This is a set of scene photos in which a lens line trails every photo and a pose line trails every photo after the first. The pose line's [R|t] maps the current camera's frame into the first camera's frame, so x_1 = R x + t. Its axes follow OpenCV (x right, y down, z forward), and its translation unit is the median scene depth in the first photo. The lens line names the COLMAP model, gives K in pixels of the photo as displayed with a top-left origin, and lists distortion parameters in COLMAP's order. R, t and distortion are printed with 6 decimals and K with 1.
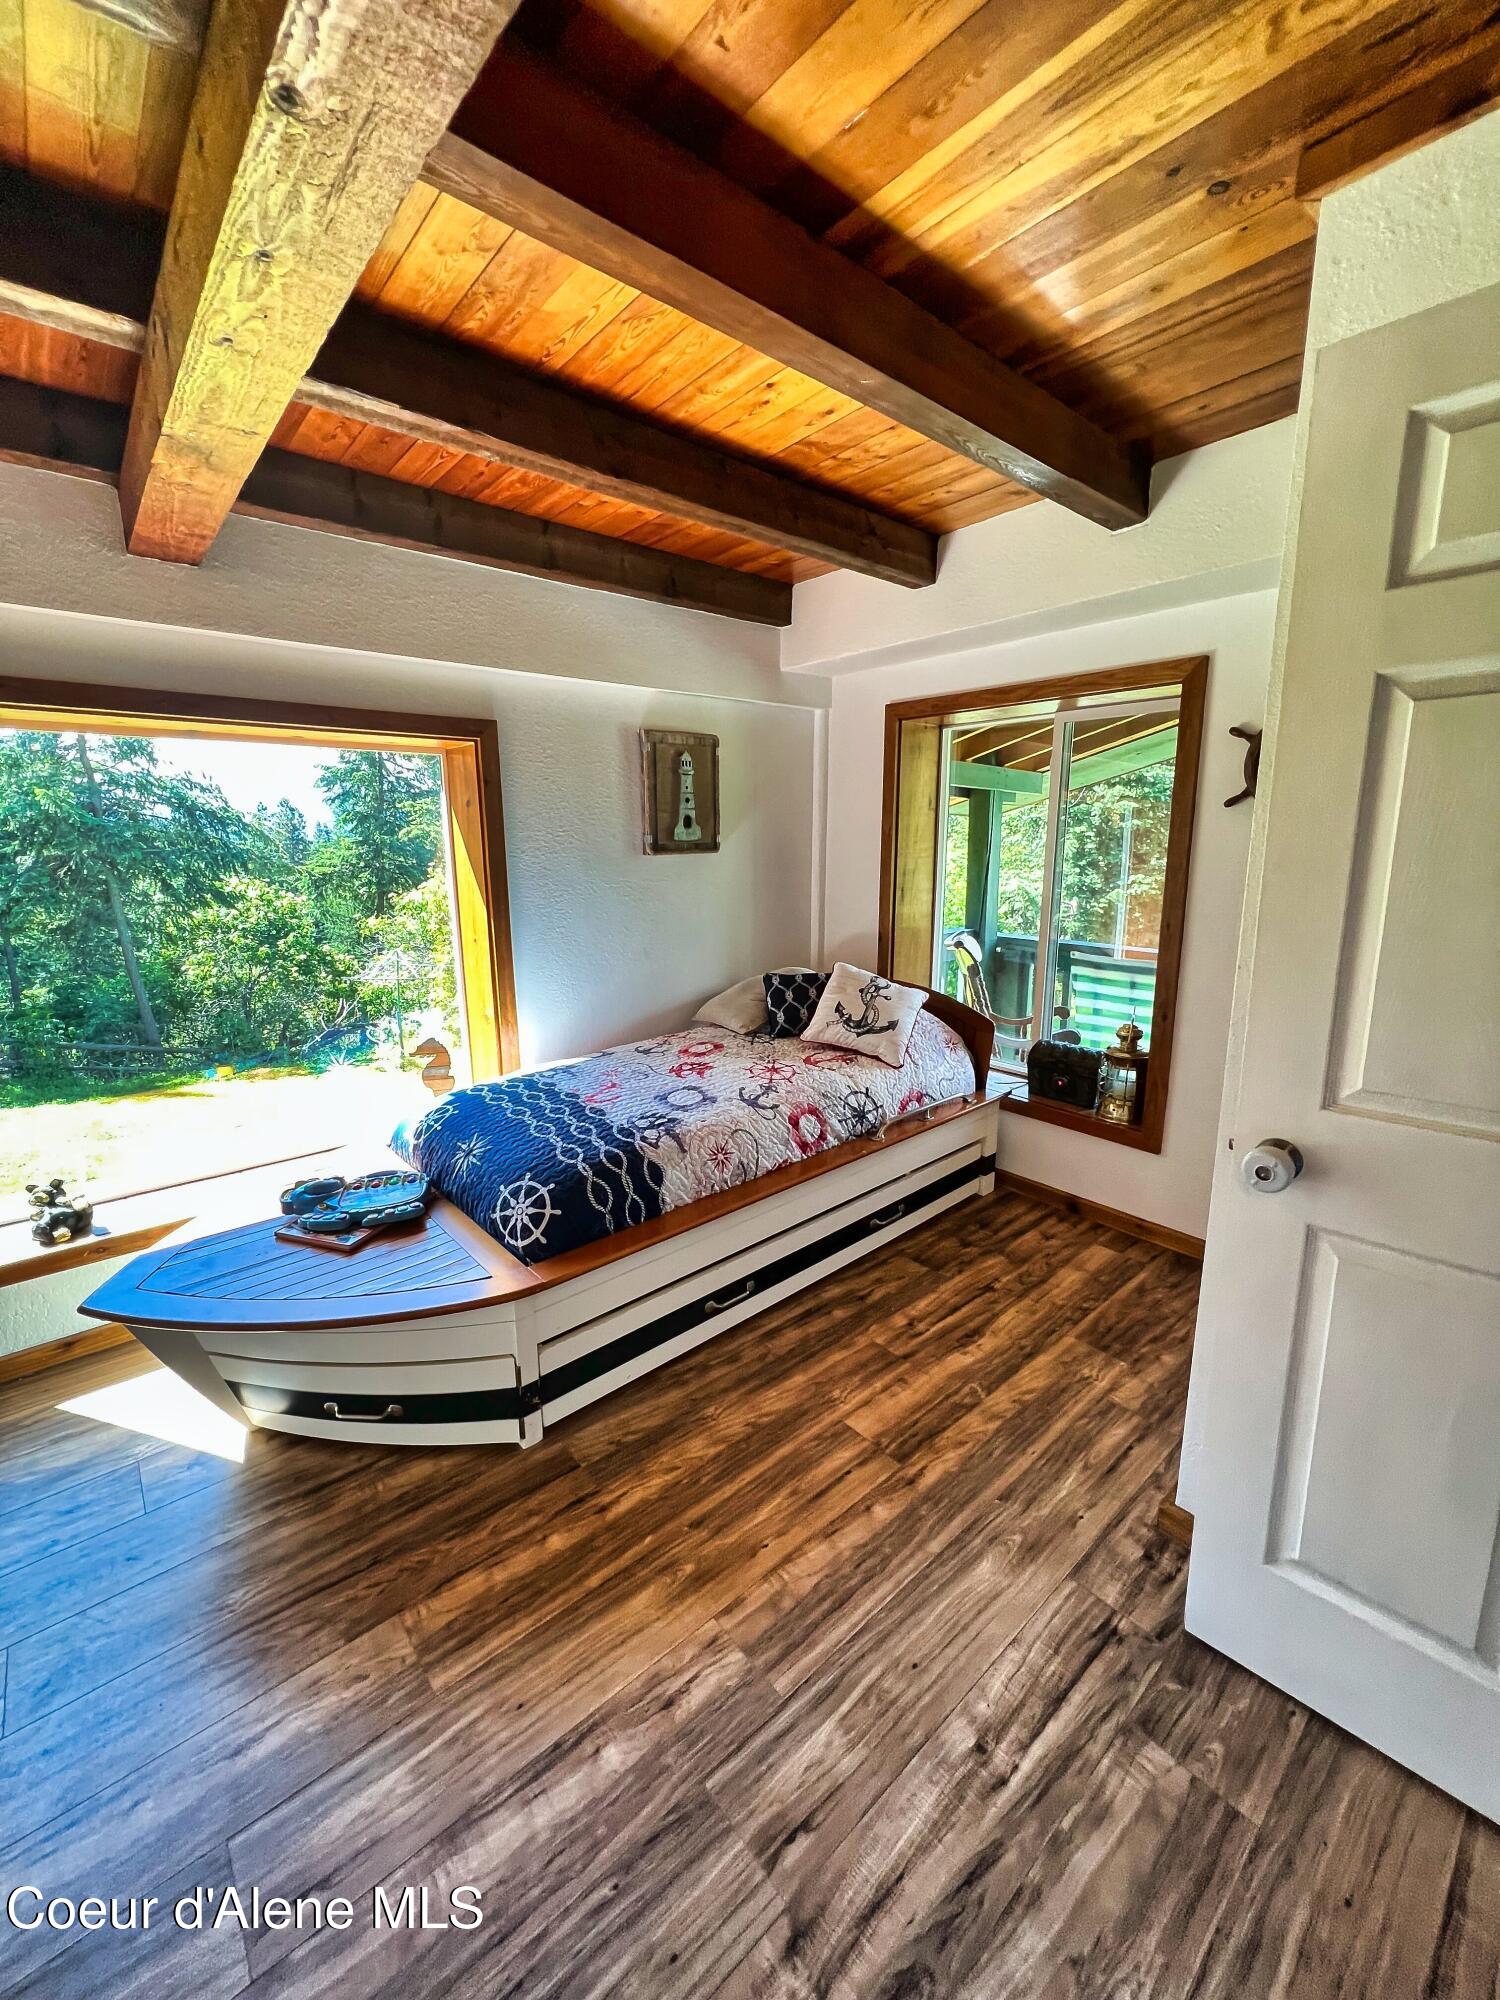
lens RADIAL K [[800.3, 0, 750.1], [0, 800.3, 1000.0], [0, 0, 1]] dist [0.002123, 0.000624]
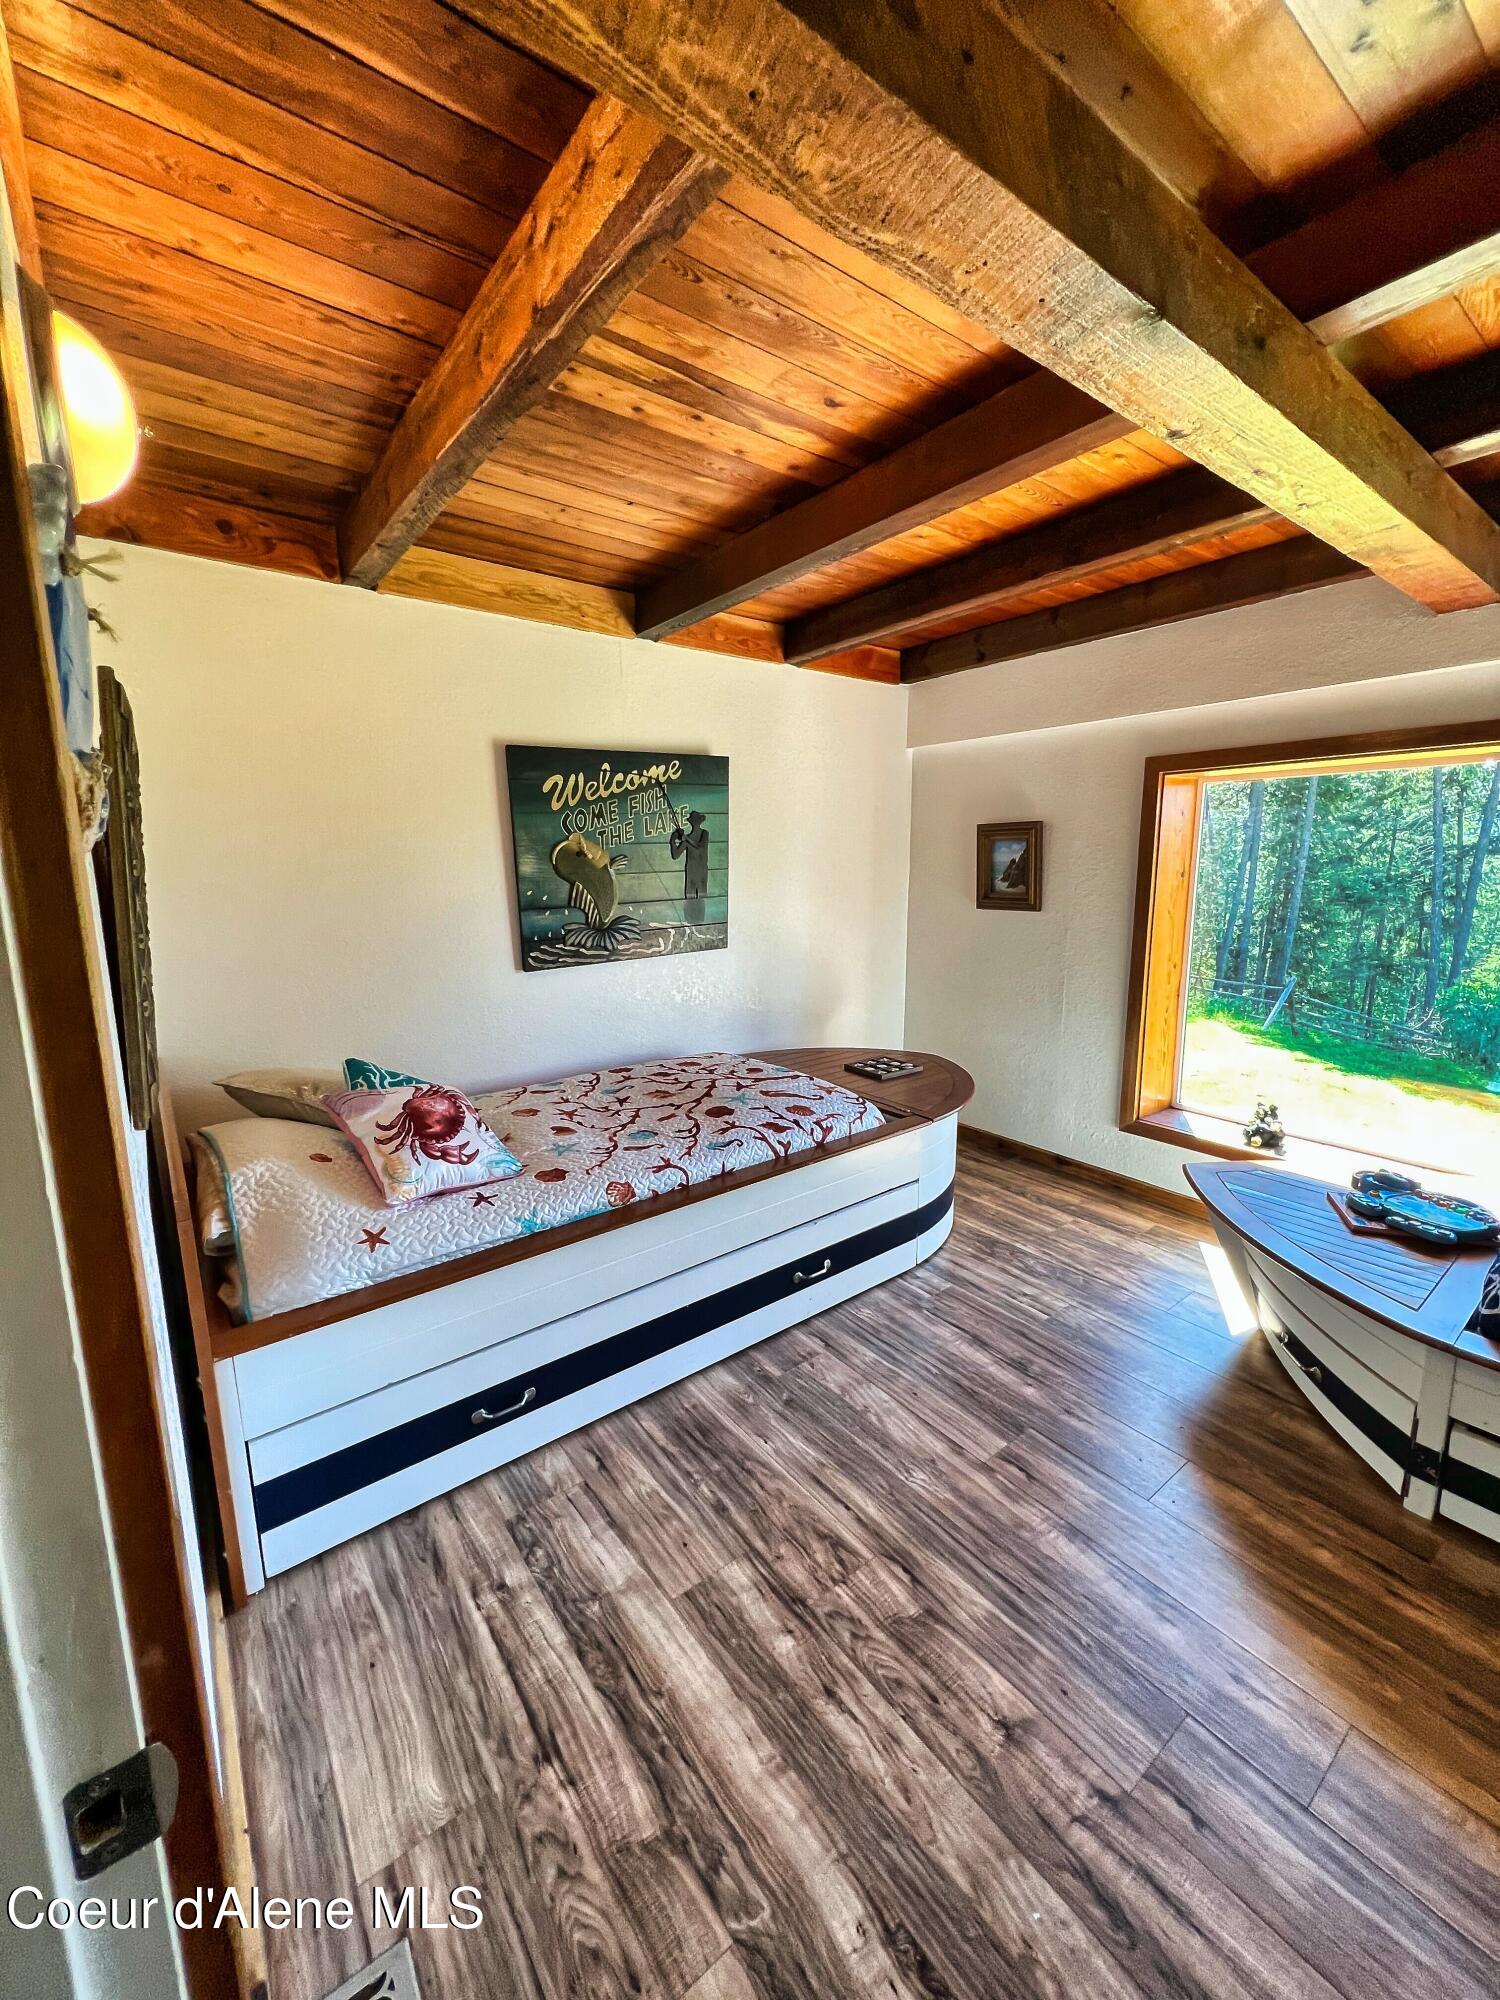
lens RADIAL K [[800.3, 0, 749.0], [0, 800.3, 995.9], [0, 0, 1]] dist [0.002123, 0.000624]
pose [[-0.072105, 0.170777, -0.982668, 0.577521], [-0.190598, 0.964717, 0.181642, -0.037313], [0.979016, 0.200392, -0.037011, 0.165843]]
